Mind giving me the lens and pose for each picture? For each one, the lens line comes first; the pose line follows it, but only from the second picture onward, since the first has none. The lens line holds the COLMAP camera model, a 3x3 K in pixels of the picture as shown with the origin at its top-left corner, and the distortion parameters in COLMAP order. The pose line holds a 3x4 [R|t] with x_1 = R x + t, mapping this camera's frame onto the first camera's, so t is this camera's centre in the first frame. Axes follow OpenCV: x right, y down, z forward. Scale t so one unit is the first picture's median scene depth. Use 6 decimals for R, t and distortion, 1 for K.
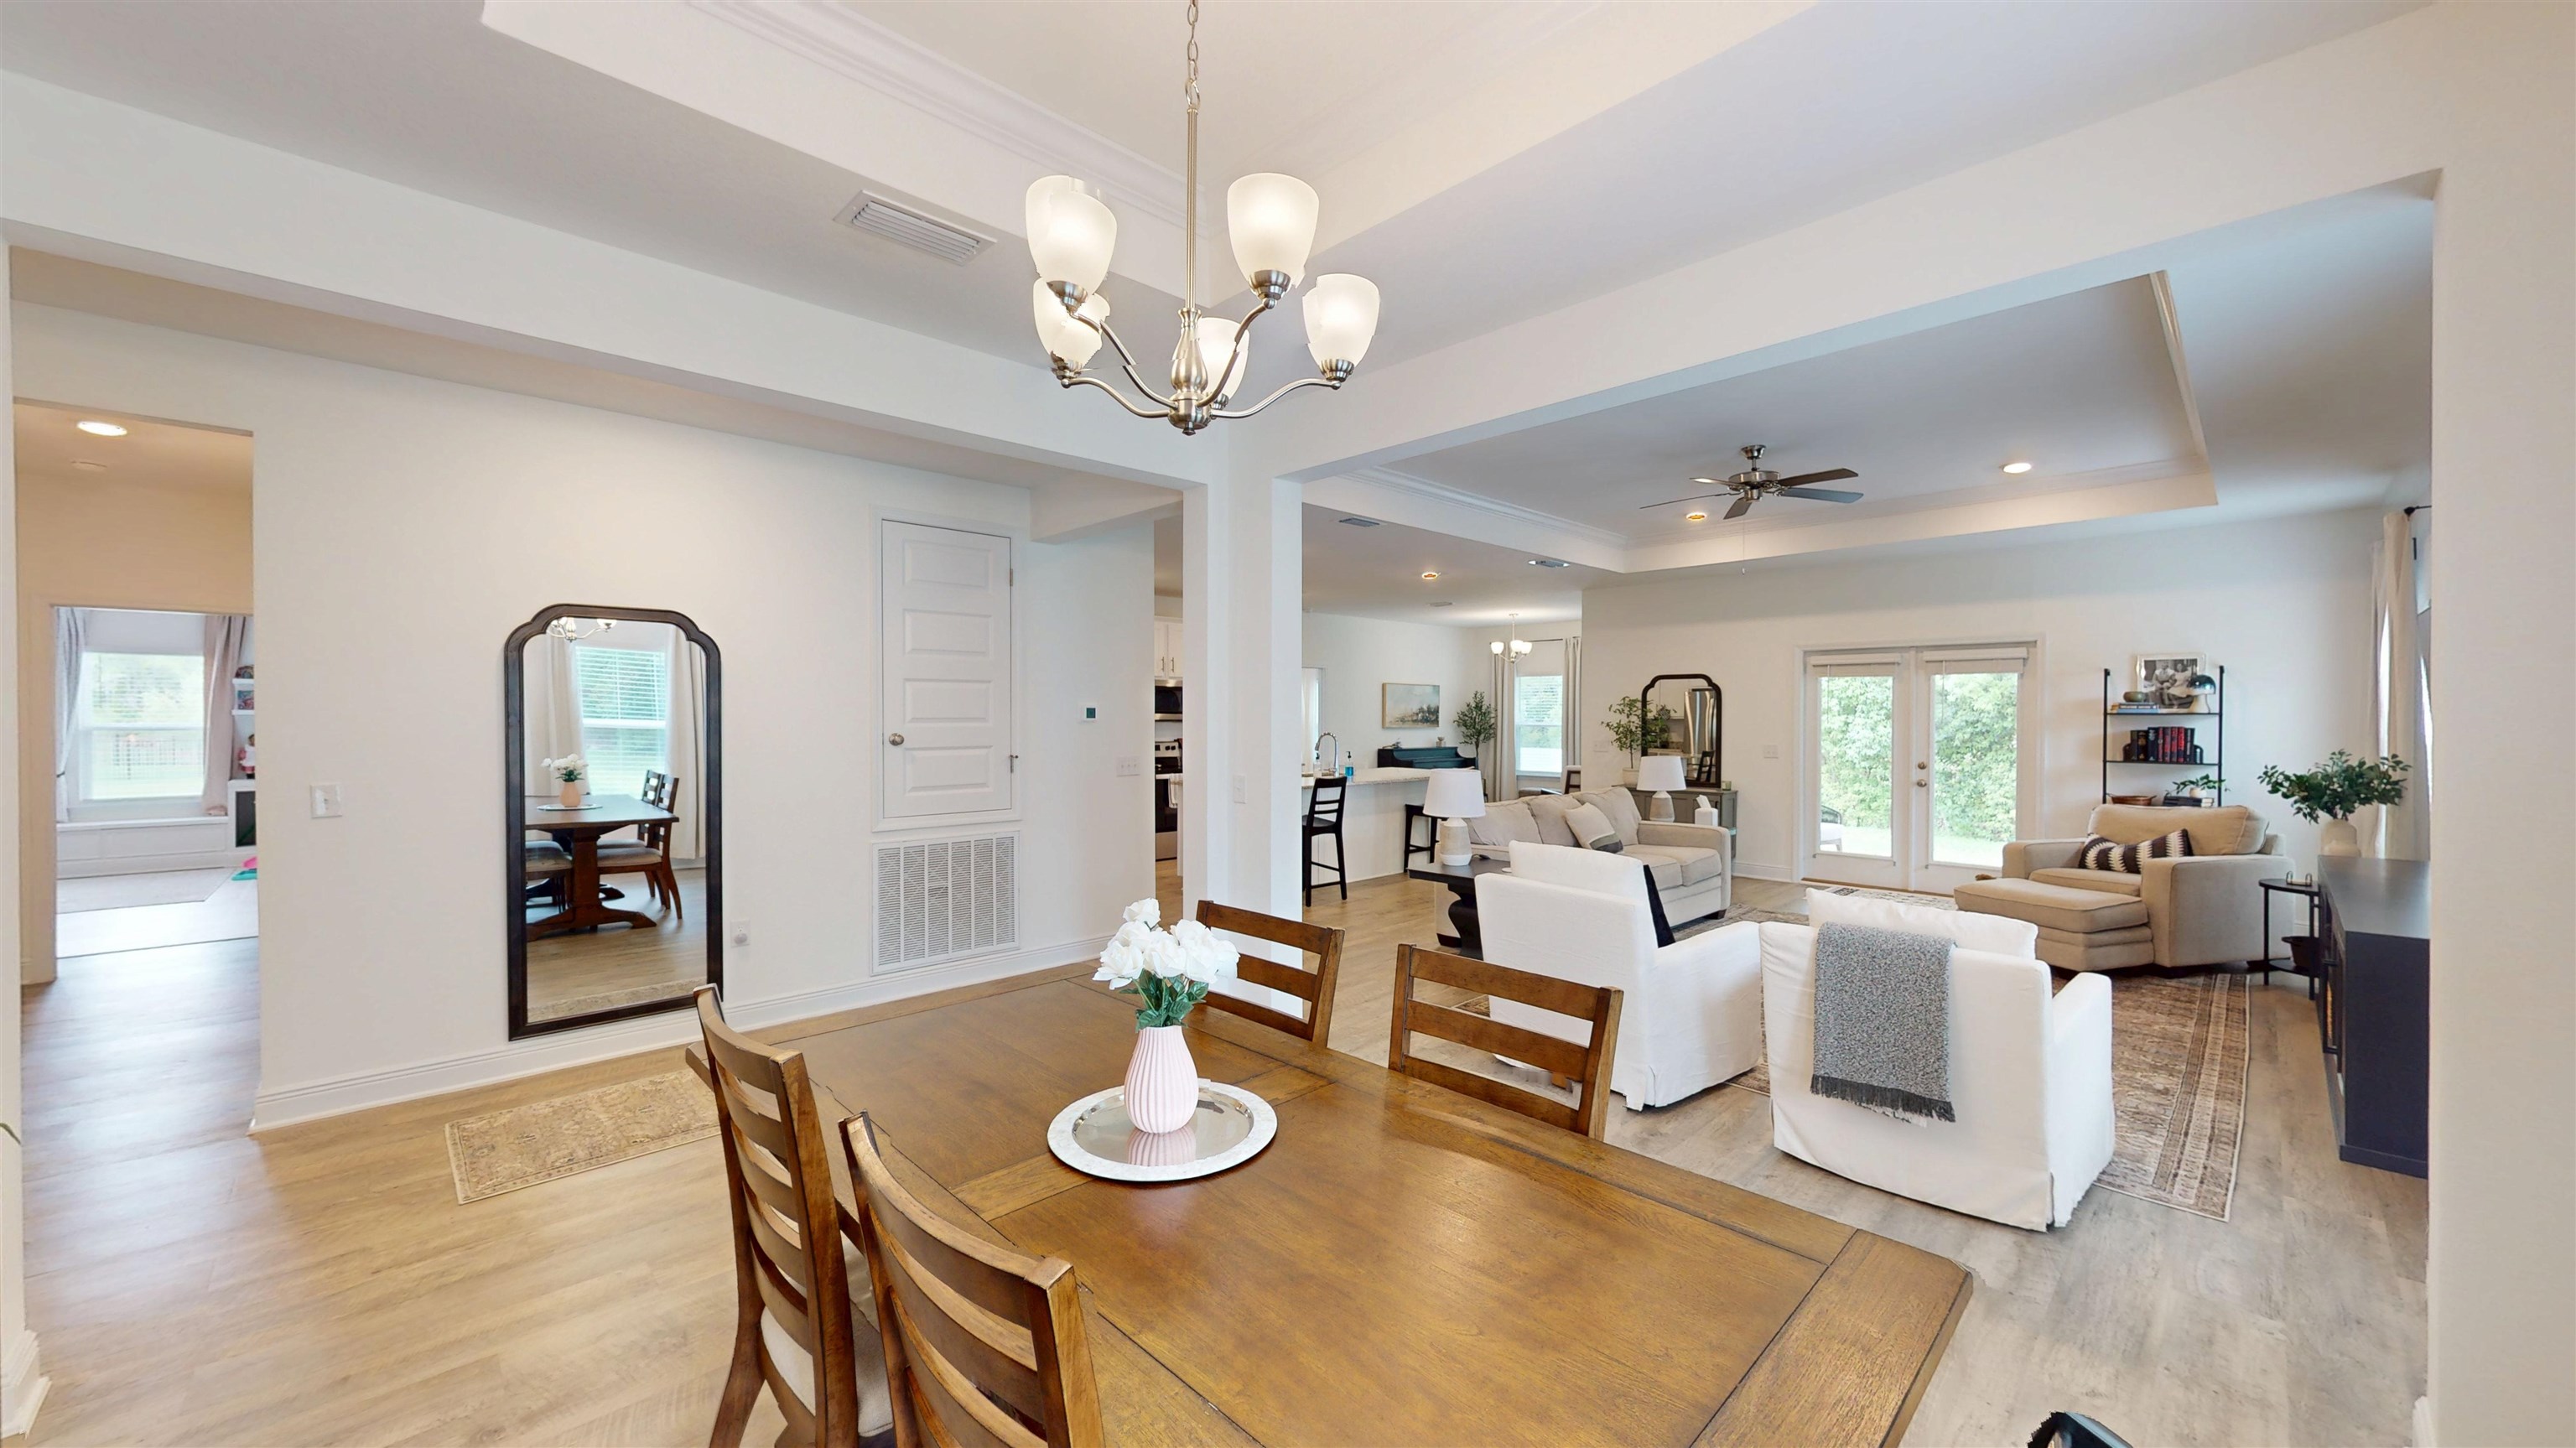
lens RADIAL K [[945.3, 0, 1289.0], [0, 945.3, 727.3], [0, 0, 1]] dist [-0.001229, 0.000380]
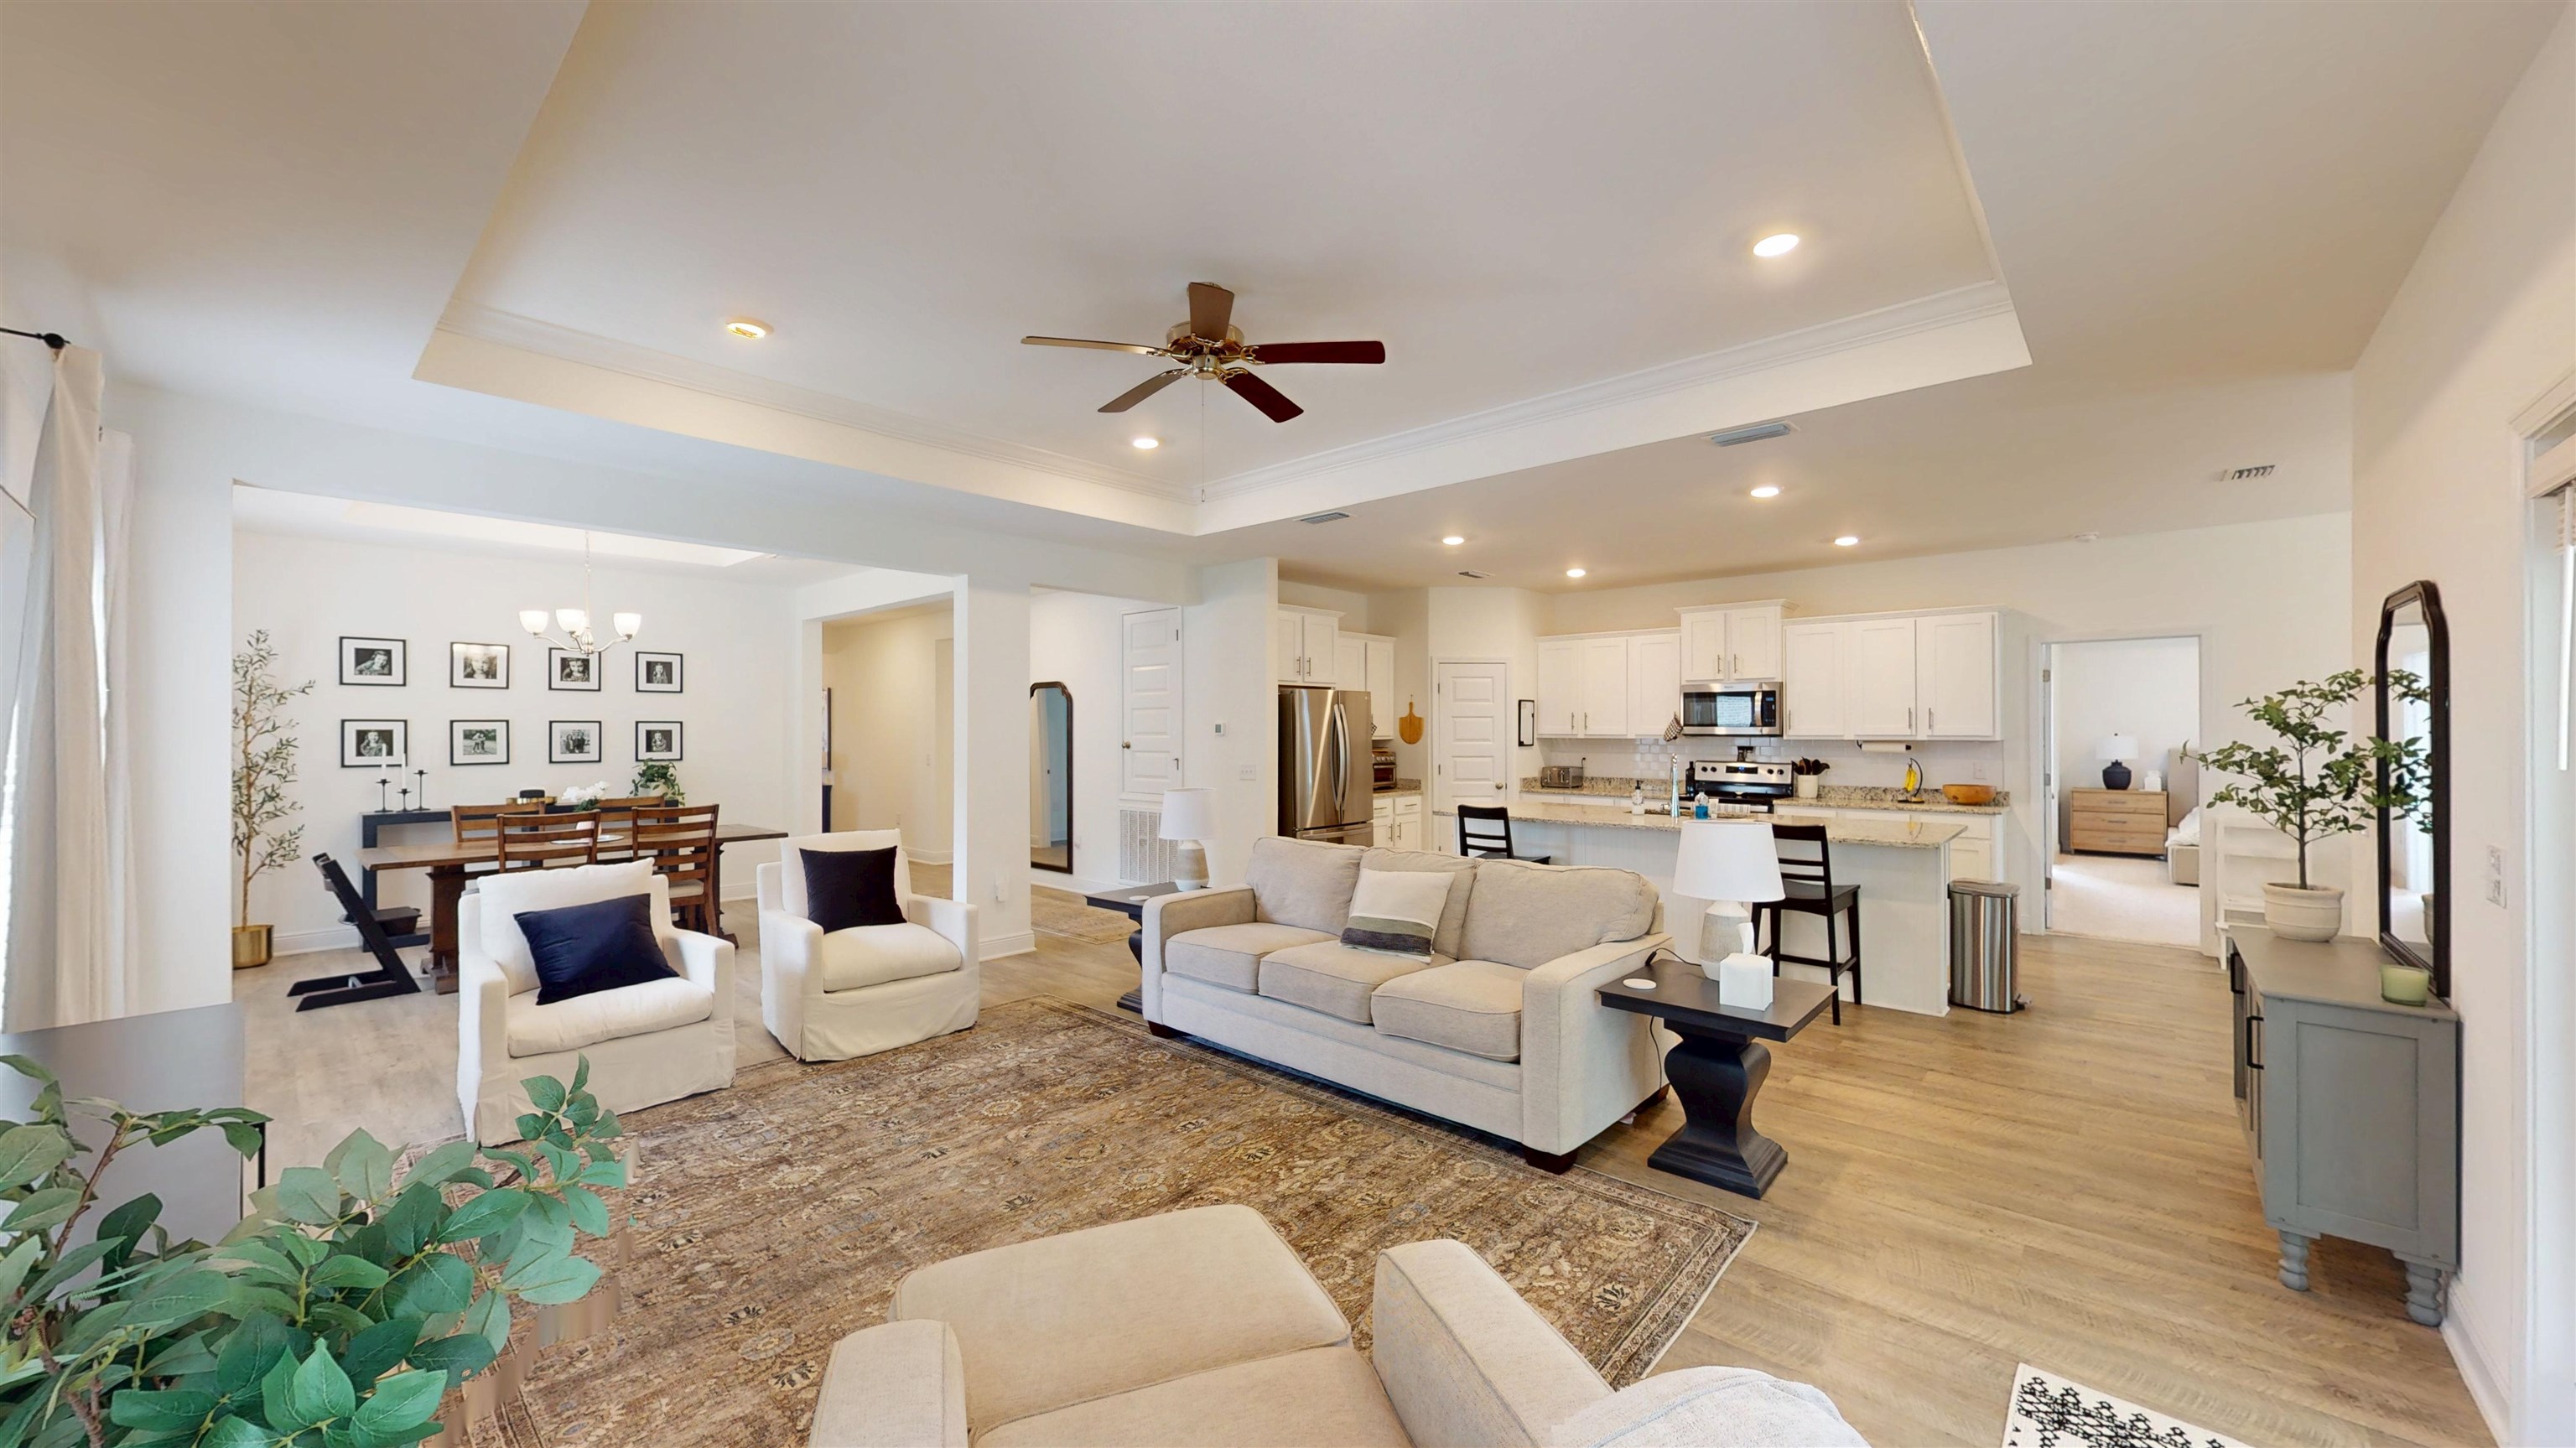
lens RADIAL K [[945.3, 0, 1289.0], [0, 945.3, 727.3], [0, 0, 1]] dist [-0.001229, 0.000380]
pose [[0.067492, -0.002453, -0.997717, 0.972907], [-0.009956, 0.999946, -0.003132, -0.012454], [0.997670, 0.010145, 0.067464, 0.898316]]
